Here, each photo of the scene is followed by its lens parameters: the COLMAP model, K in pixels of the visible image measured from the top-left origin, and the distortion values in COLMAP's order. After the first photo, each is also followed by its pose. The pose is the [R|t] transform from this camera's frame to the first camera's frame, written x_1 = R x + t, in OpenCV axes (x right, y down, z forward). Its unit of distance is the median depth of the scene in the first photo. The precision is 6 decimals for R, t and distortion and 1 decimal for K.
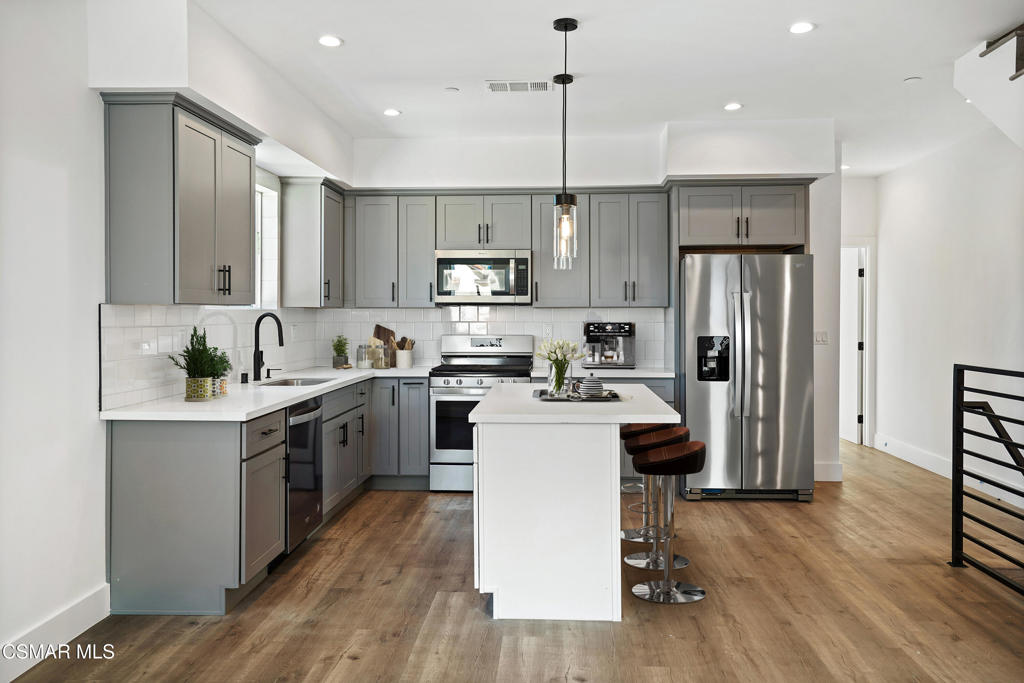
lens RADIAL K [[793.7, 0, 512.3], [0, 793.7, 335.3], [0, 0, 1]] dist [0.017808, 0.010824]
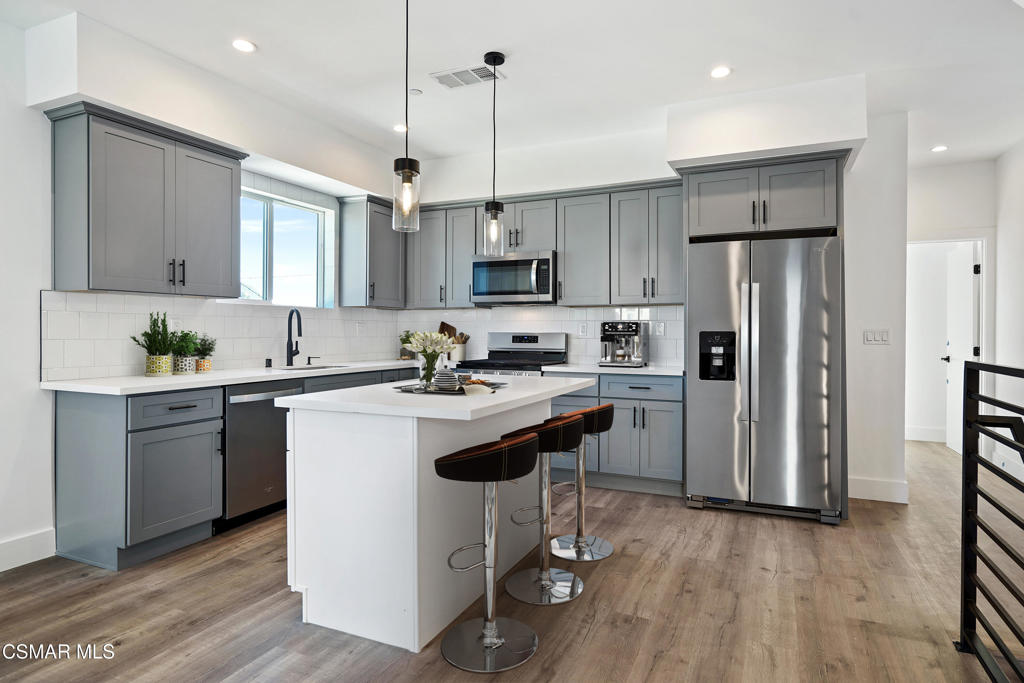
lens RADIAL K [[585.5, 0, 510.6], [0, 585.5, 341.6], [0, 0, 1]] dist [0.006966, -0.001410]
pose [[0.929761, 0.009813, -0.368032, 0.347603], [-0.013426, 0.999884, -0.007260, 0.025664], [0.367918, 0.011692, 0.929785, 0.350054]]
